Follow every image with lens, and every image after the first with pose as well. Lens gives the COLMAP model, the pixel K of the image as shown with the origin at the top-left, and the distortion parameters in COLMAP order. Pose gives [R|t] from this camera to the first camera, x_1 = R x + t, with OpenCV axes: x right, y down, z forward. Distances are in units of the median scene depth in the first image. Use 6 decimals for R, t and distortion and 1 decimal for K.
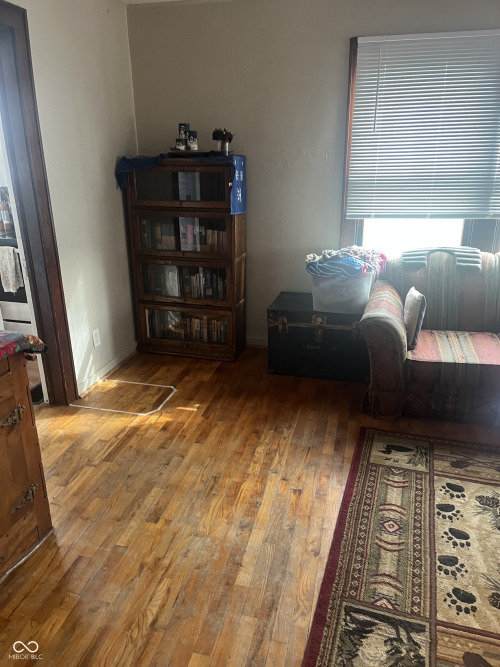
lens RADIAL K [[505.9, 0, 250.0], [0, 505.9, 333.5], [0, 0, 1]] dist [0.074514, -0.116656]
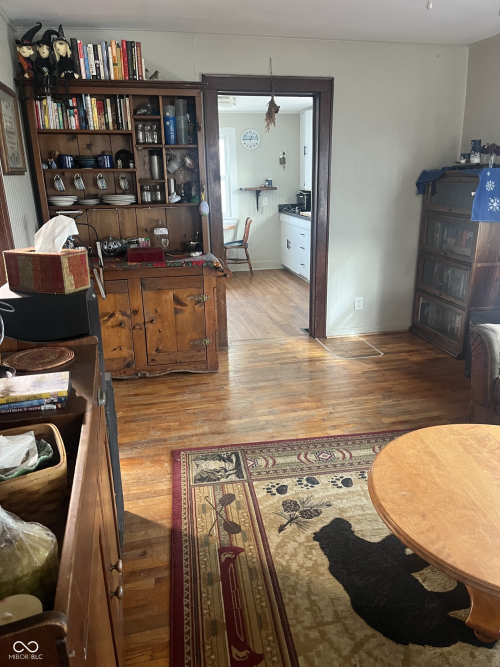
lens RADIAL K [[505.9, 0, 250.0], [0, 505.9, 333.5], [0, 0, 1]] dist [0.074514, -0.116656]
pose [[0.460015, 0.267966, -0.846511, 0.820248], [-0.284024, 0.947690, 0.145649, -0.034139], [0.841259, 0.173429, 0.512060, 0.088450]]
